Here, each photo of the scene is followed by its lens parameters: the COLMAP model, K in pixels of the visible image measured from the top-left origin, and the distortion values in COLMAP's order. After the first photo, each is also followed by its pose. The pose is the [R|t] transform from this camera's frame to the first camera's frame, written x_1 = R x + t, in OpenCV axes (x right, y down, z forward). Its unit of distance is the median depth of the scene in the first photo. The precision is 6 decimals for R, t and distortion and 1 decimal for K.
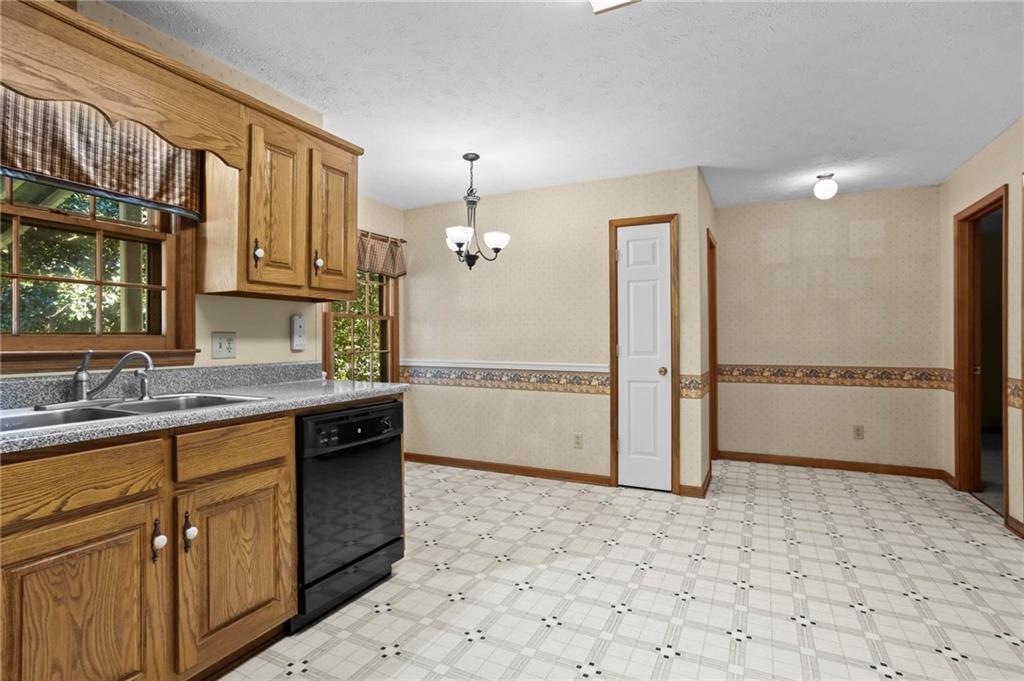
lens RADIAL K [[509.1, 0, 503.8], [0, 509.1, 335.9], [0, 0, 1]] dist [-0.045165, 0.024064]
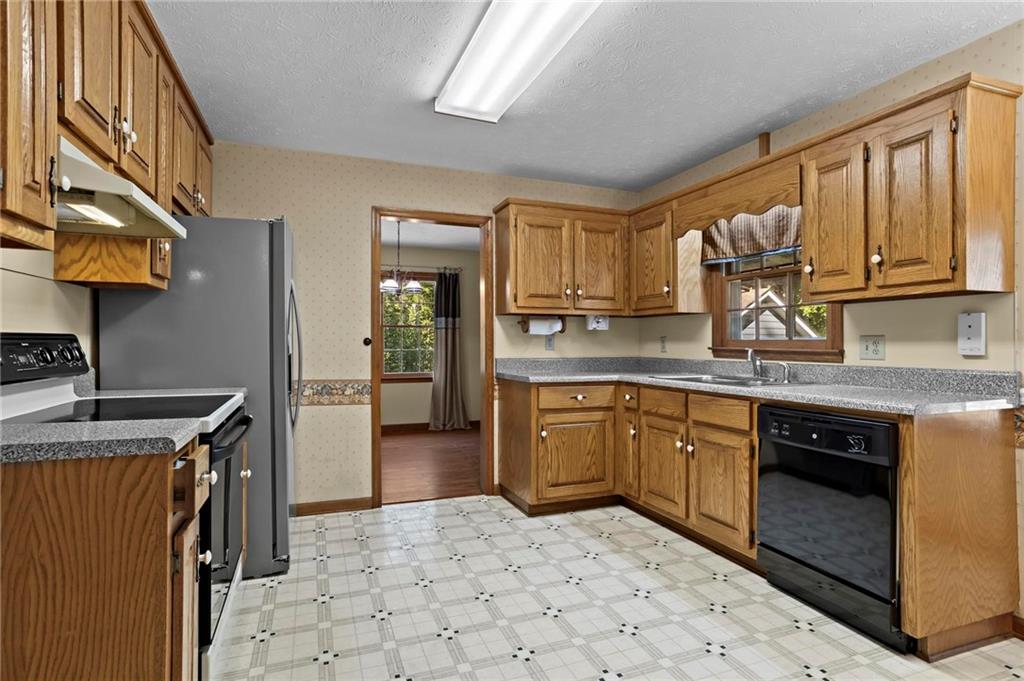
lens RADIAL K [[509.1, 0, 500.1], [0, 509.1, 340.2], [0, 0, 1]] dist [-0.045165, 0.024064]
pose [[-0.671146, -0.001660, -0.741324, 0.816548], [0.005443, 0.999960, -0.007167, 0.005973], [0.741306, -0.008845, -0.671109, 1.171182]]
